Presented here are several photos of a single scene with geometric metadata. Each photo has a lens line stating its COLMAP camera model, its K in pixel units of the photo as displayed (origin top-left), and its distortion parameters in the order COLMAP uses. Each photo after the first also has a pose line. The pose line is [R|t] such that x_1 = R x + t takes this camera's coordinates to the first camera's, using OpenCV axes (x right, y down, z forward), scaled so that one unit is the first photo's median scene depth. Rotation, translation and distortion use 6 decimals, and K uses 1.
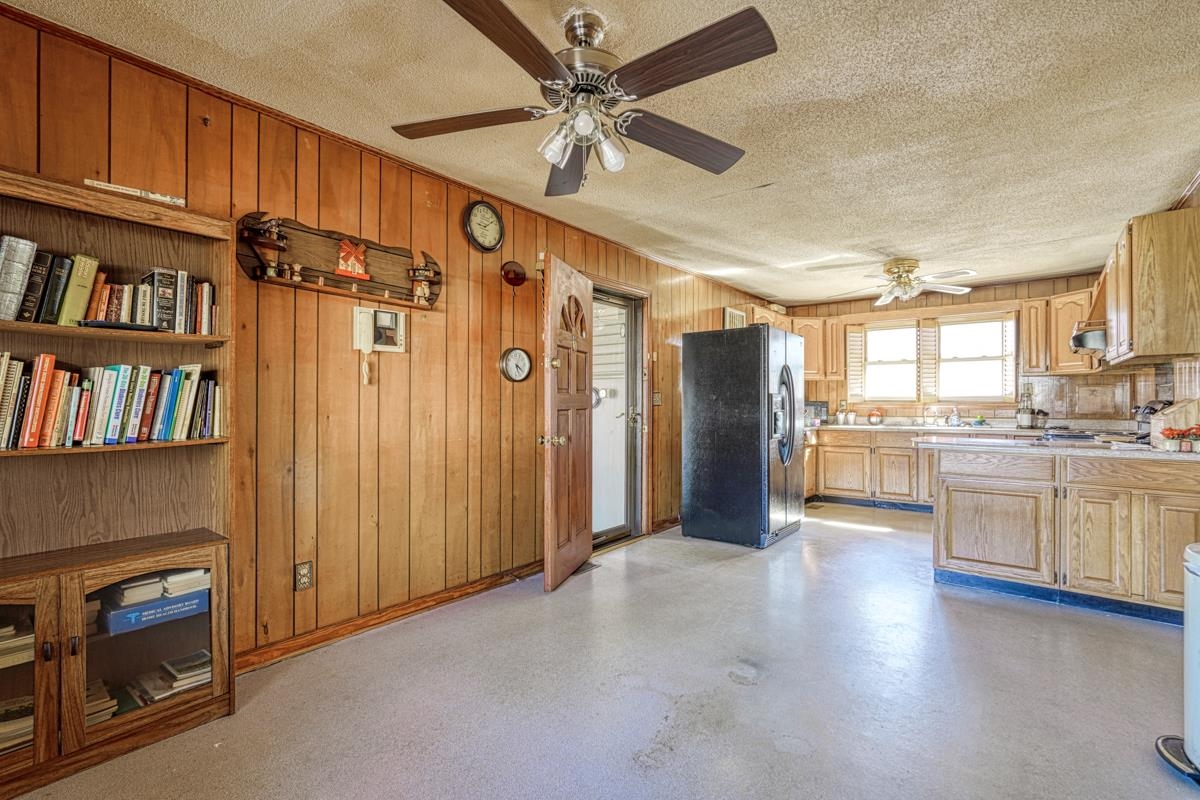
lens RADIAL K [[541.9, 0, 601.4], [0, 541.9, 398.2], [0, 0, 1]] dist [-0.003018, -0.000031]
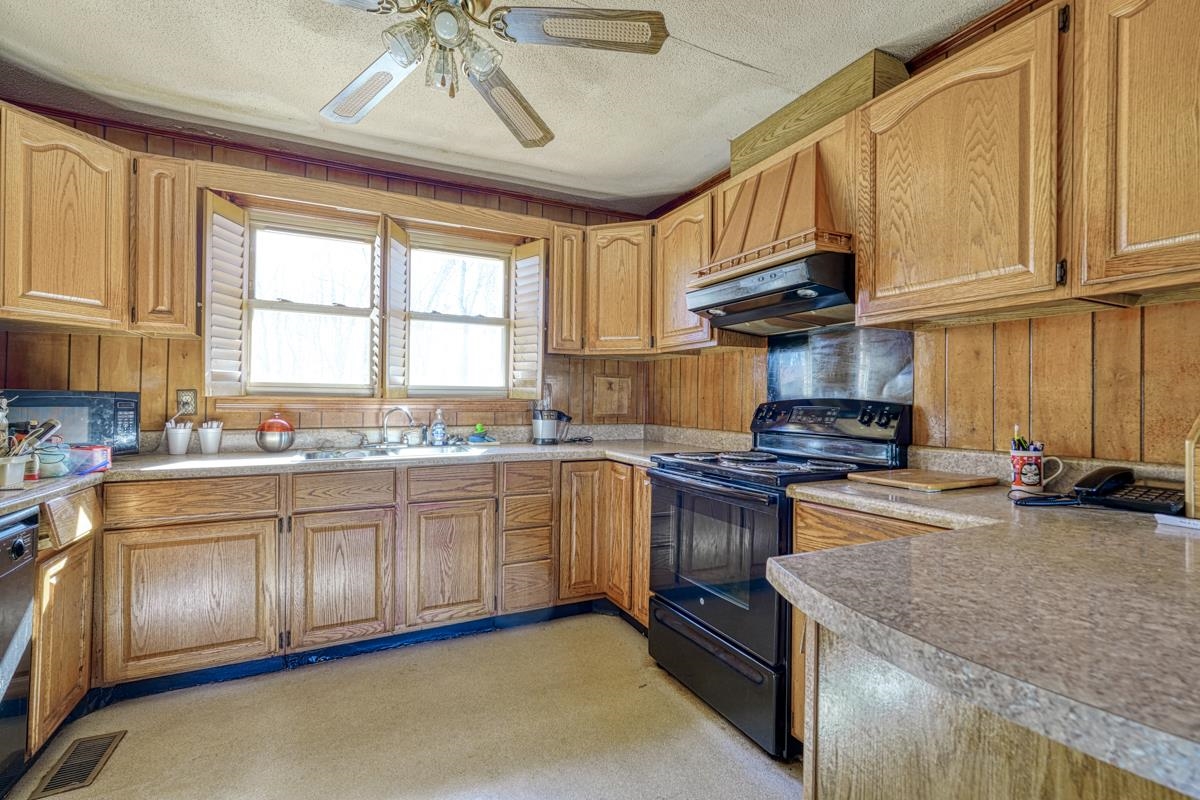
lens RADIAL K [[541.9, 0, 601.4], [0, 541.9, 398.2], [0, 0, 1]] dist [-0.003018, -0.000031]
pose [[0.431581, 0.011194, 0.902005, 0.305955], [-0.013795, 0.999888, -0.005808, 0.009883], [-0.901969, -0.009936, 0.431687, 0.765820]]
